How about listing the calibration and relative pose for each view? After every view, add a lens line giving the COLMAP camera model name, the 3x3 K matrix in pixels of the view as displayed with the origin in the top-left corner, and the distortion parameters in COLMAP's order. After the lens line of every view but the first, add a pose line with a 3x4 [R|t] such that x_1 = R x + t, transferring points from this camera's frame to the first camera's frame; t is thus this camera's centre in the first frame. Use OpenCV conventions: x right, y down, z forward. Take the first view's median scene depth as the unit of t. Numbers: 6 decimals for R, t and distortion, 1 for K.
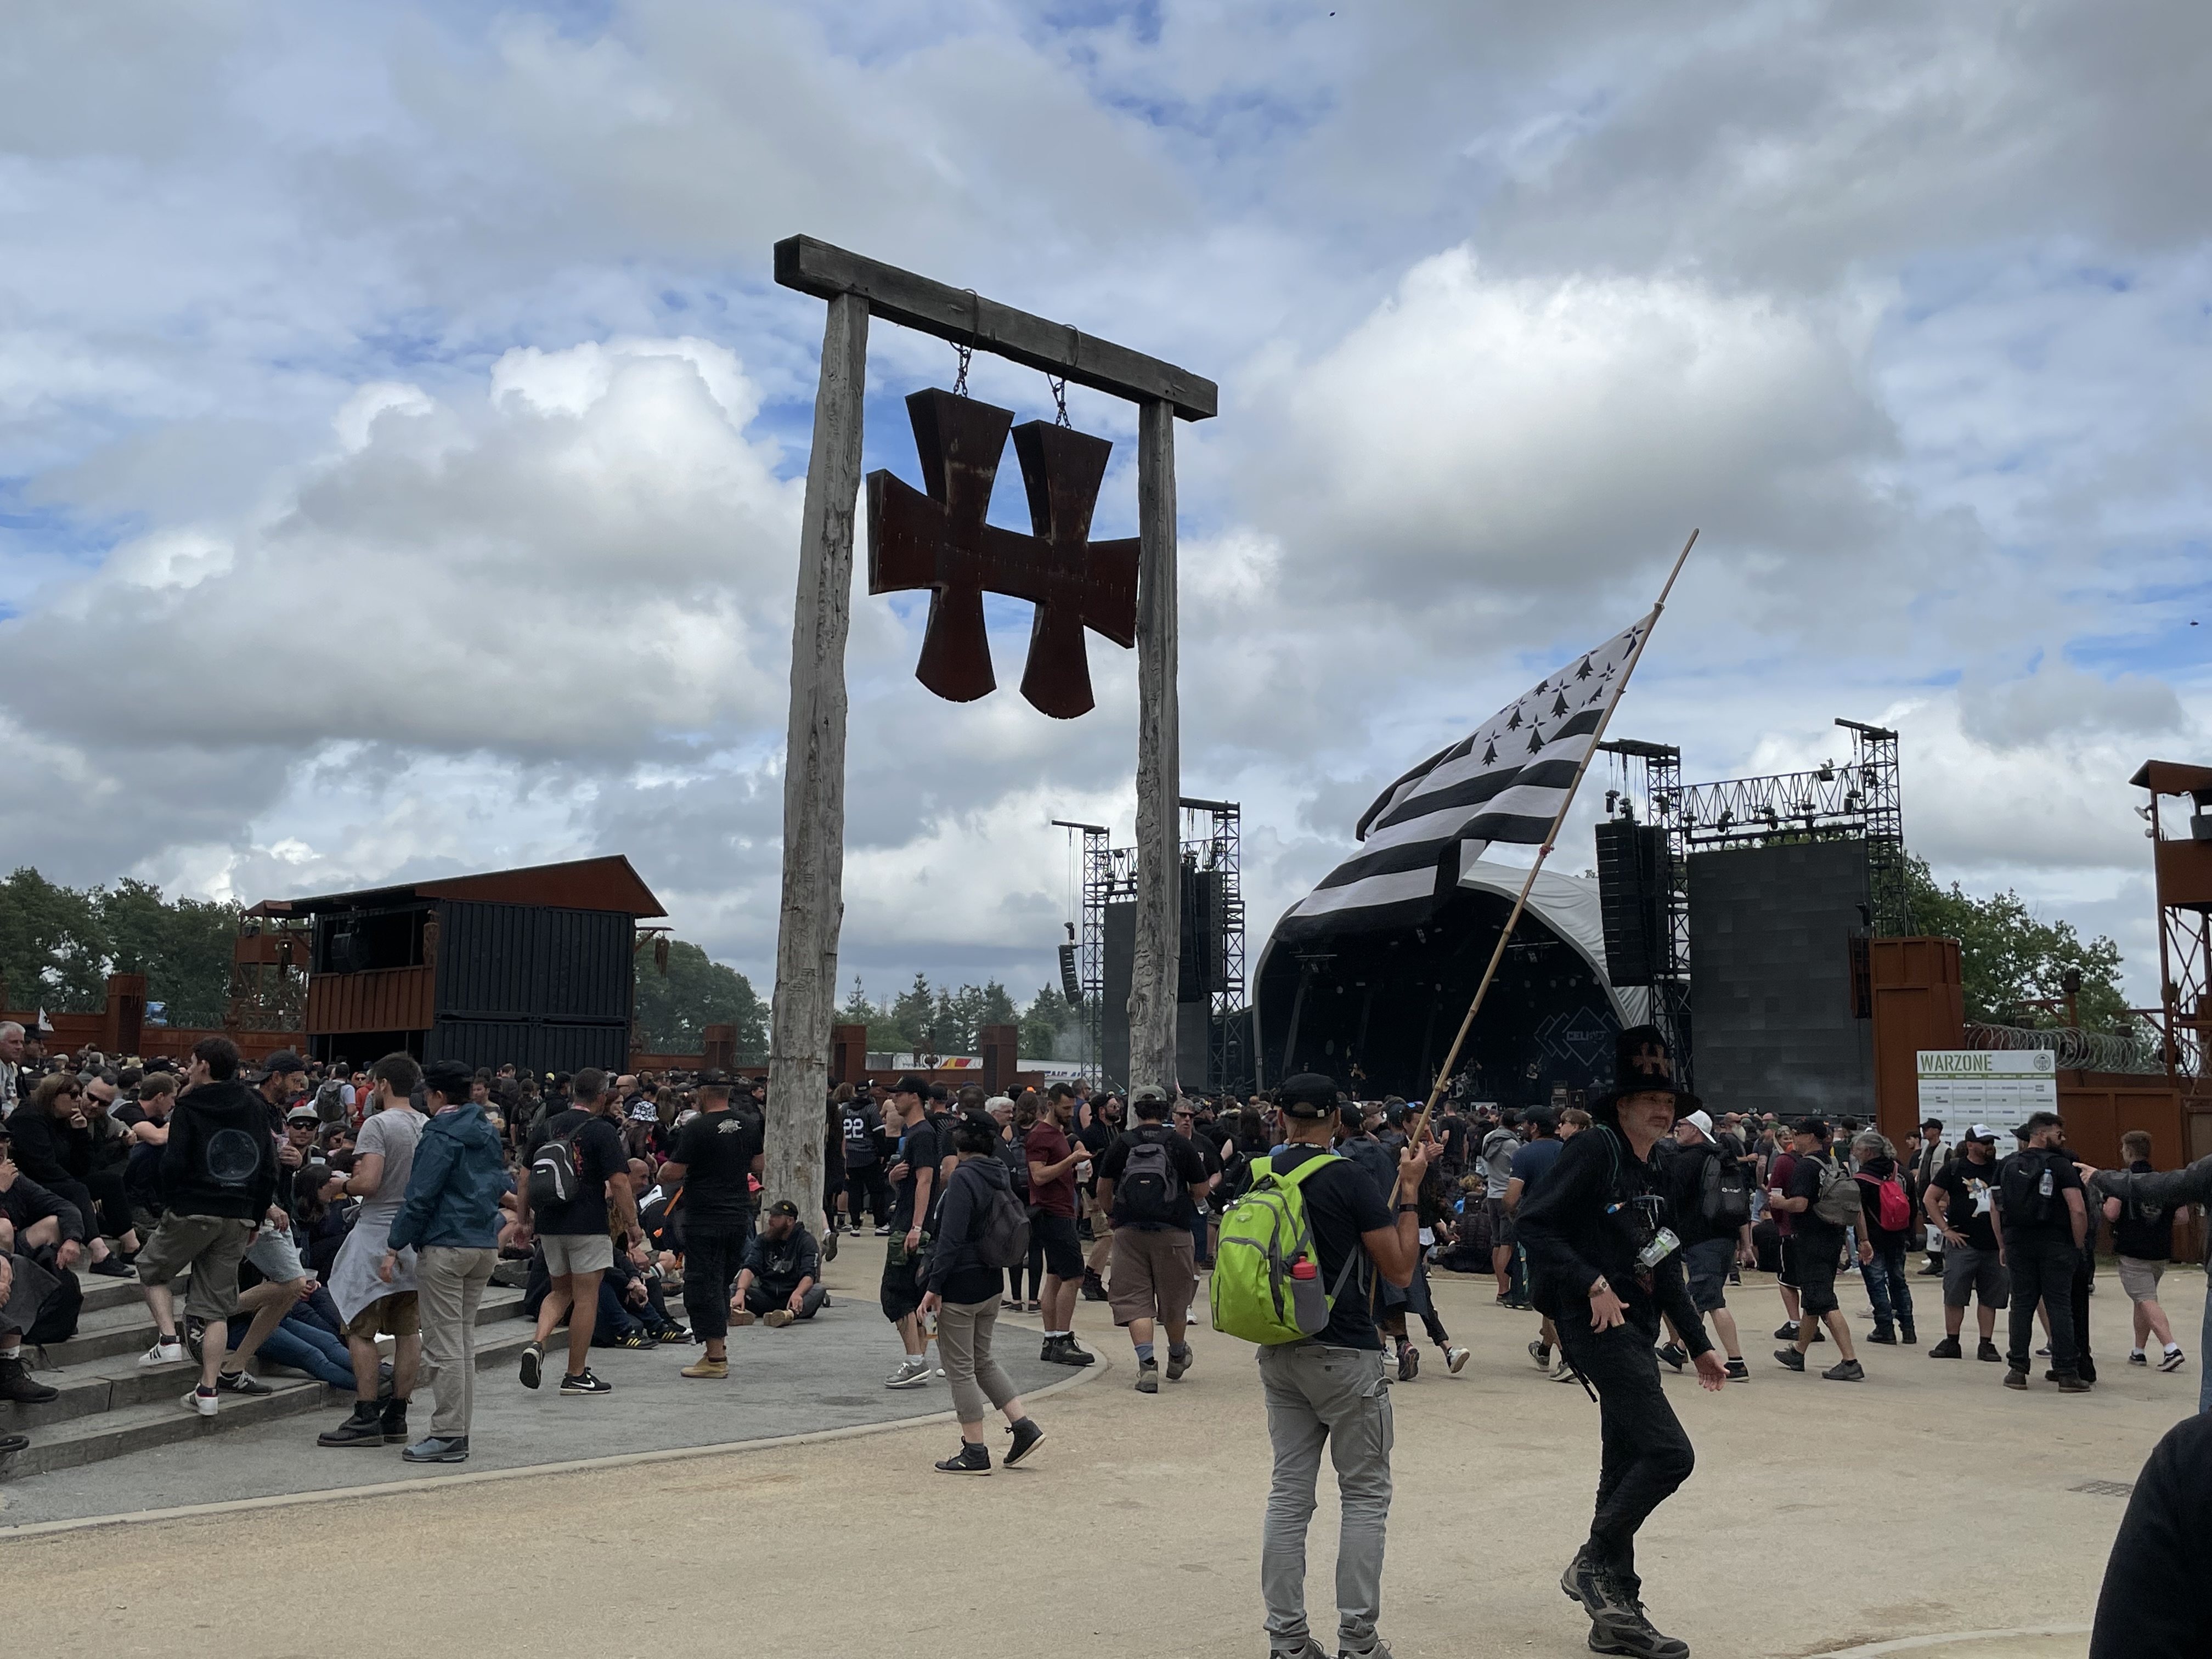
lens RADIAL K [[2179.5, 0, 1107.1], [0, 2179.5, 827.3], [0, 0, 1]] dist [0.091258, 0.000000]
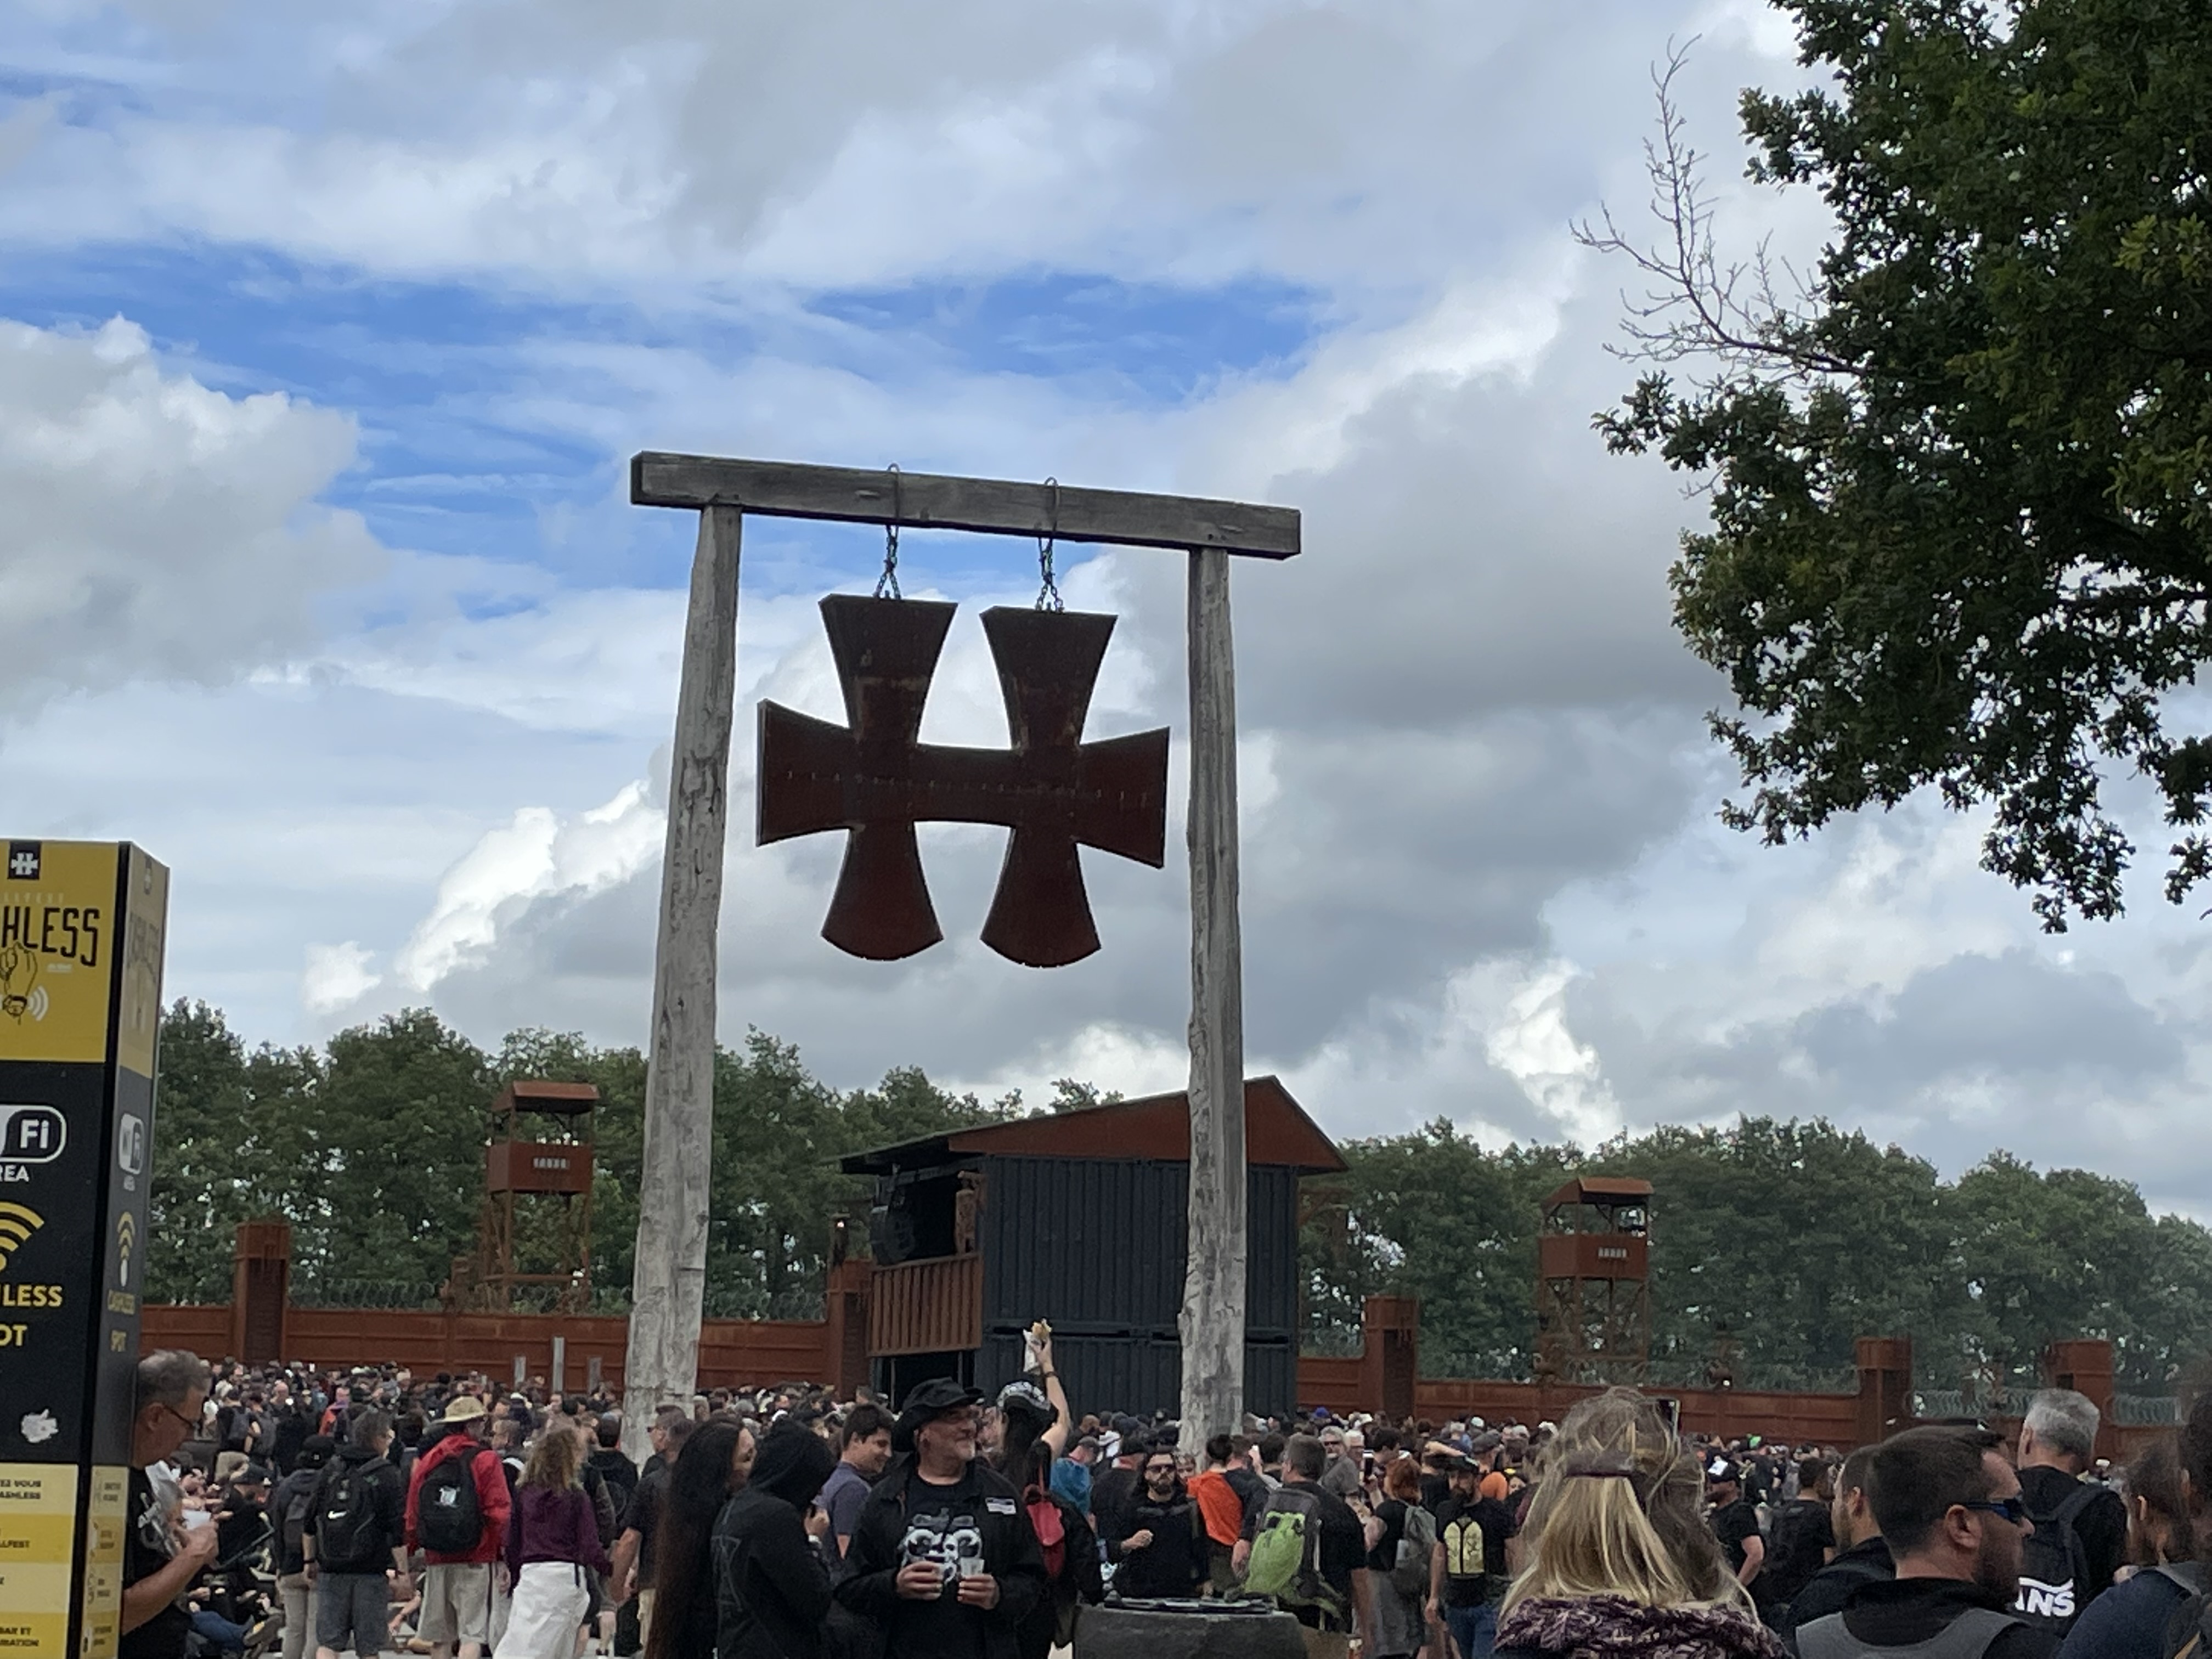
lens RADIAL K [[4607.6, 0, 1106.3], [0, 4607.6, 828.6], [0, 0, 1]] dist [0.266938, 0.000000]
pose [[0.892315, -0.053483, -0.448234, 0.785820], [0.045090, 0.998551, -0.029385, -0.051095], [0.449156, 0.006010, 0.893433, -0.532343]]
